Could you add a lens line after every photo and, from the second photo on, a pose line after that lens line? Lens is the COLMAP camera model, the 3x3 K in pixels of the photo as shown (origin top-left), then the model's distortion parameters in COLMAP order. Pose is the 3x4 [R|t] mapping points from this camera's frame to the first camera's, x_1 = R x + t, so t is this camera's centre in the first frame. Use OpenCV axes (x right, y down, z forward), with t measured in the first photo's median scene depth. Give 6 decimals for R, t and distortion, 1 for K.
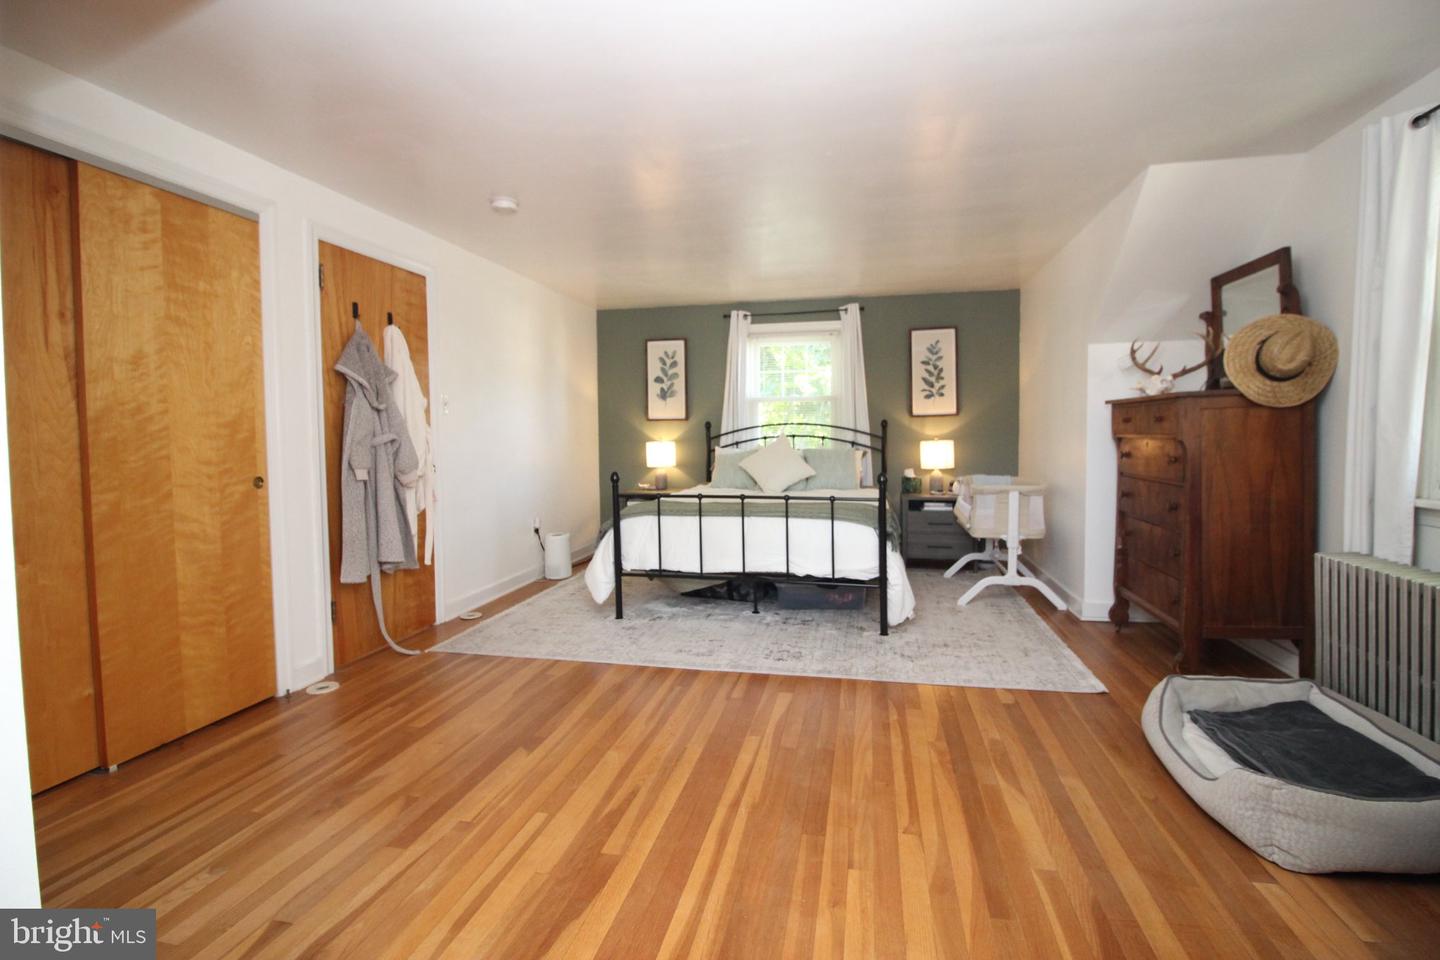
lens RADIAL K [[665.4, 0, 722.6], [0, 665.4, 467.9], [0, 0, 1]] dist [-0.006354, -0.003826]
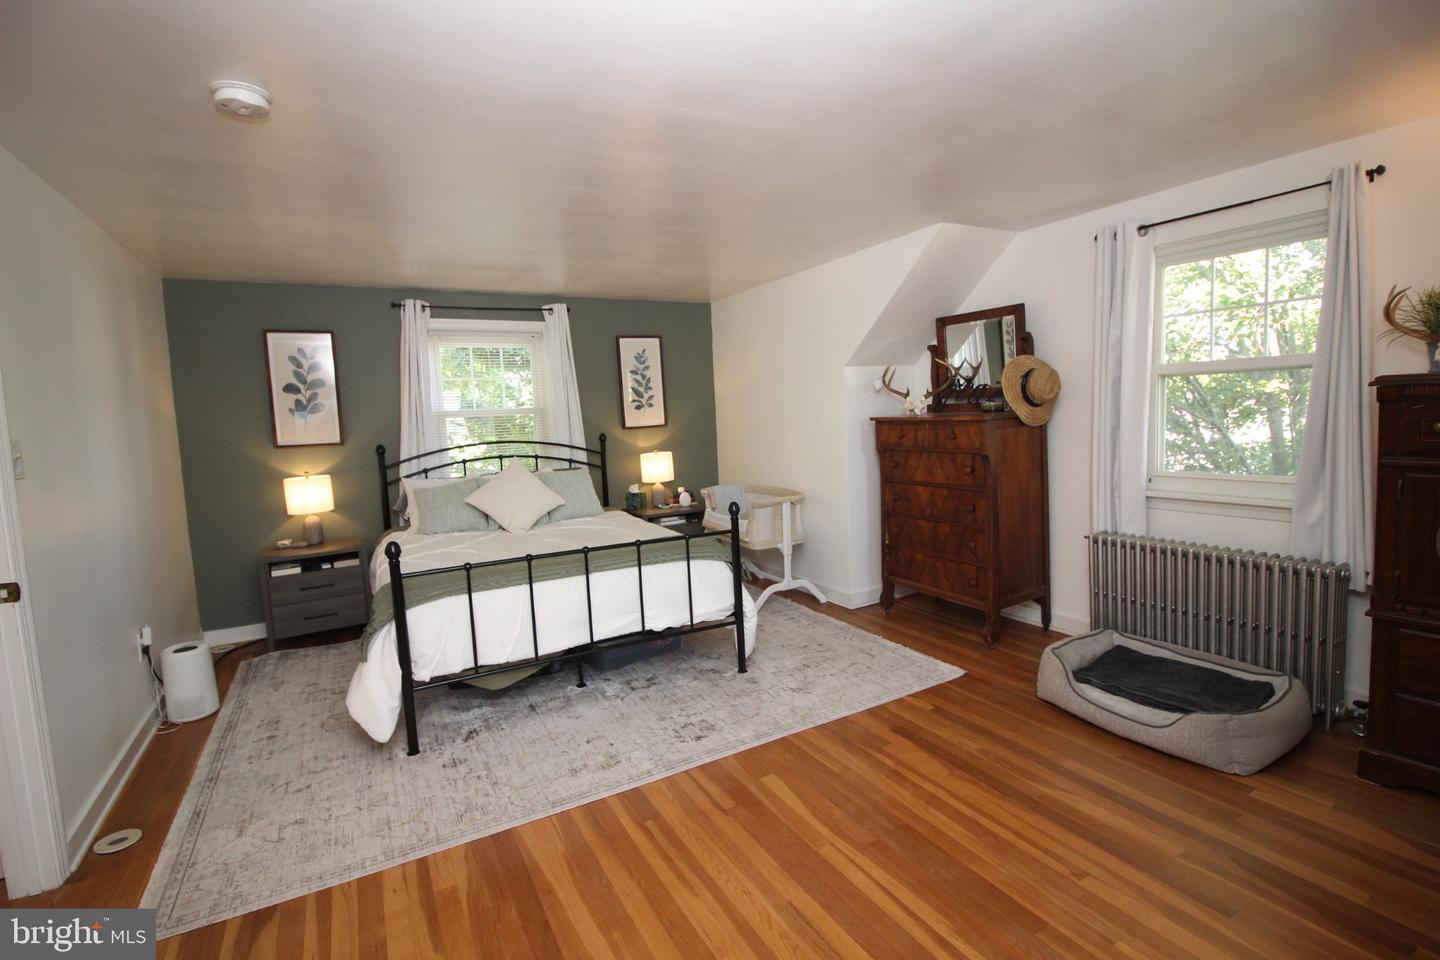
lens RADIAL K [[665.4, 0, 719.7], [0, 665.4, 477.3], [0, 0, 1]] dist [-0.006354, -0.003826]
pose [[0.747699, -0.088631, 0.658096, -0.369967], [0.069553, 0.996054, 0.055124, -0.077071], [-0.660385, 0.004556, 0.750913, 0.299377]]
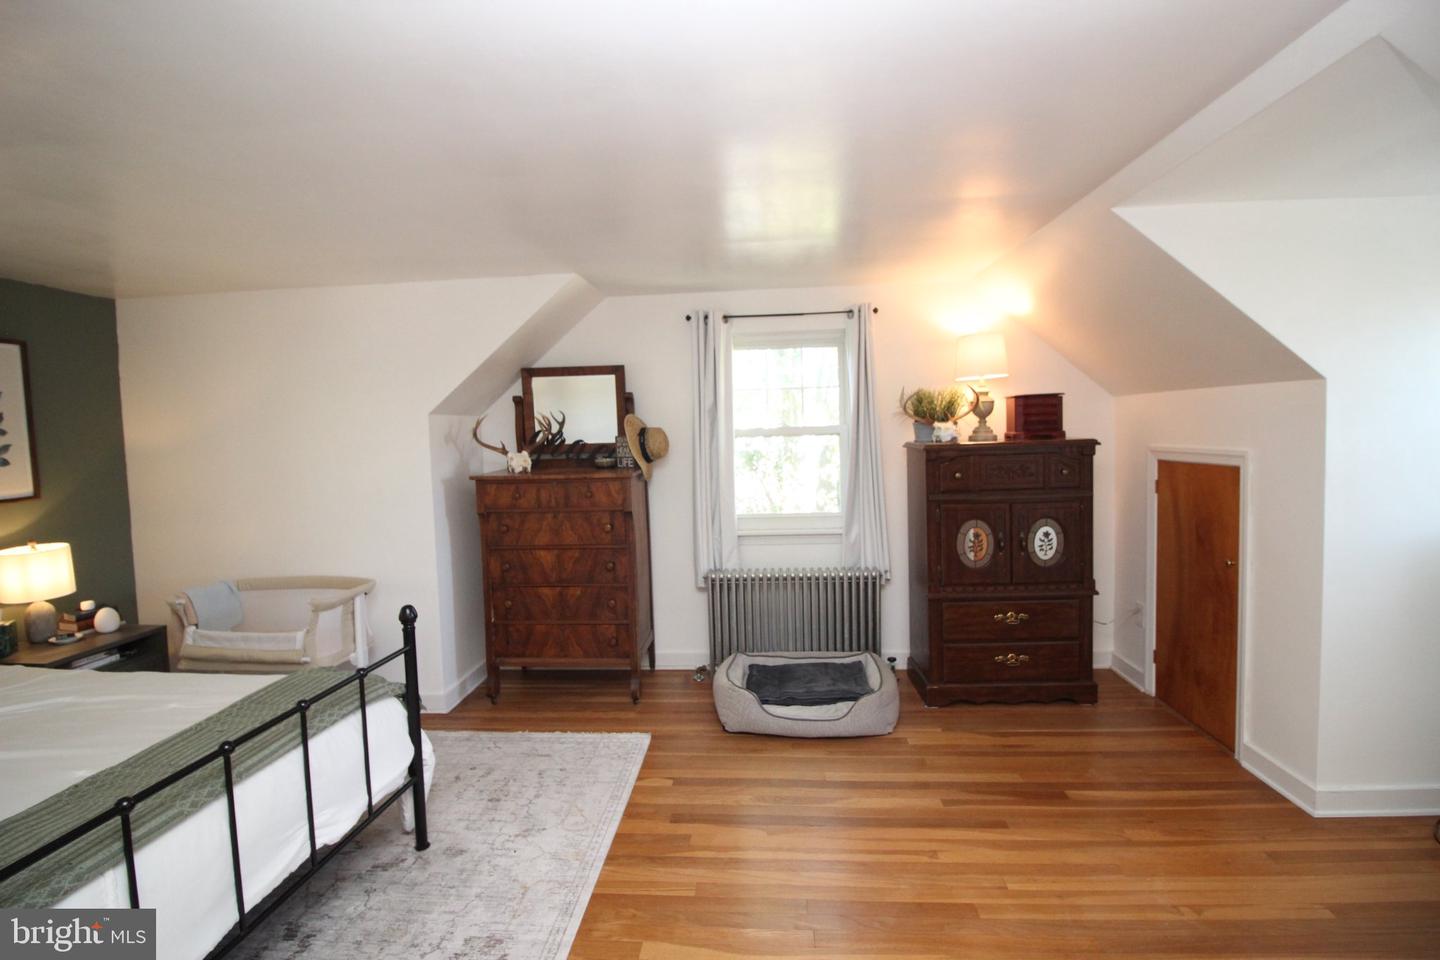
lens RADIAL K [[665.4, 0, 719.7], [0, 665.4, 470.7], [0, 0, 1]] dist [-0.006354, -0.003826]
pose [[-0.137580, -0.042891, 0.989562, -0.419058], [0.080676, 0.995257, 0.054354, -0.128161], [-0.987200, 0.087312, -0.133467, 0.743236]]
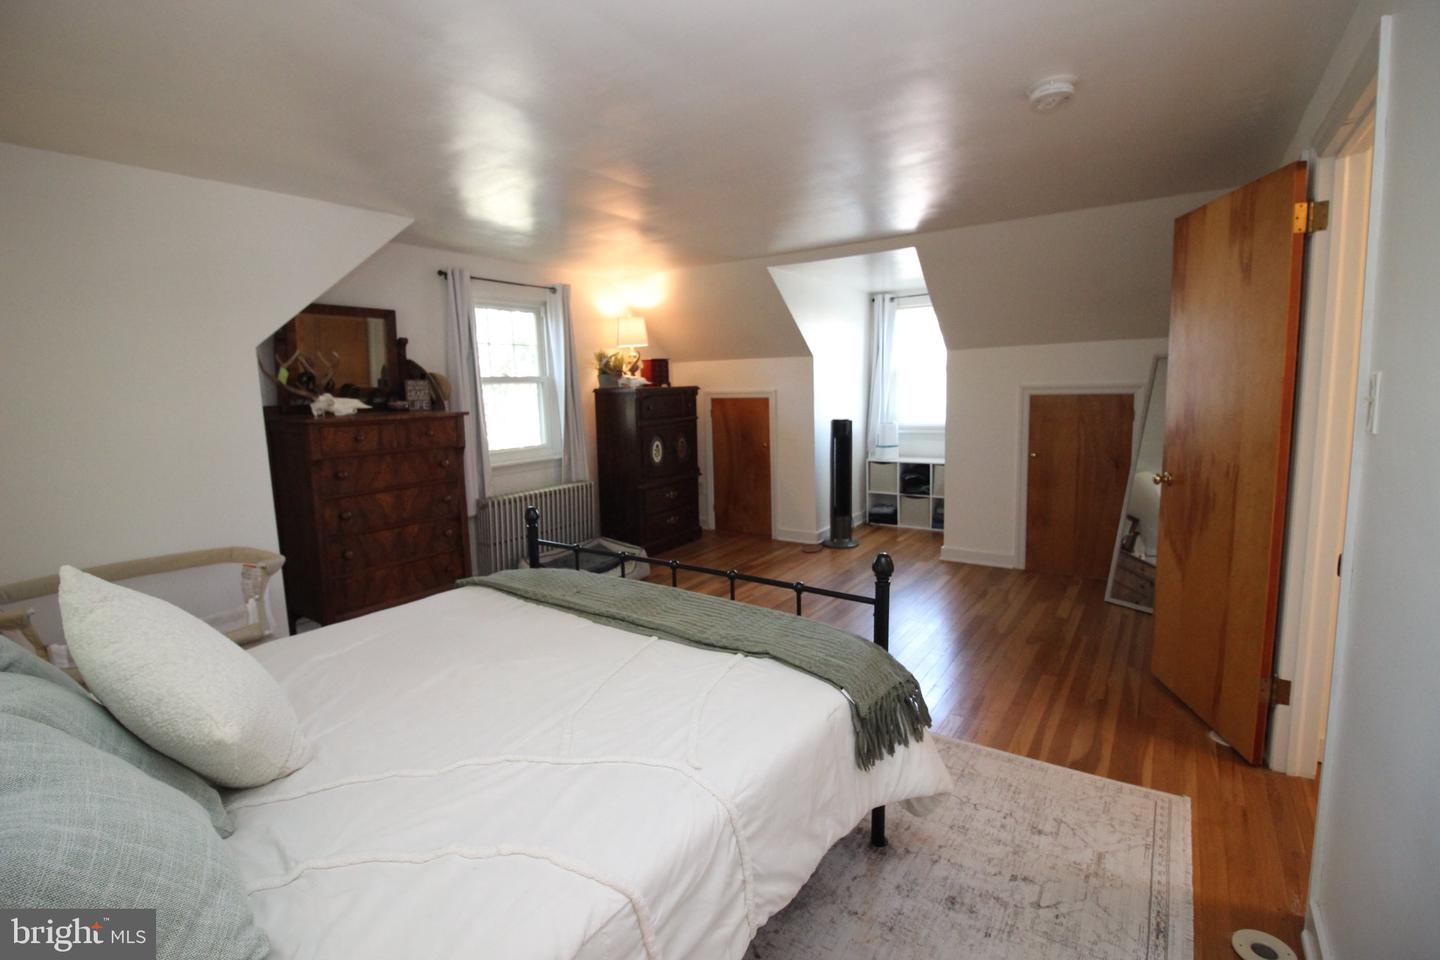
lens RADIAL K [[665.4, 0, 716.9], [0, 665.4, 478.6], [0, 0, 1]] dist [-0.006354, -0.003826]
pose [[-0.924906, -0.016496, 0.379838, -0.246000], [0.056936, 0.981782, 0.181279, -0.147644], [-0.375908, 0.189293, -0.907117, 1.550156]]
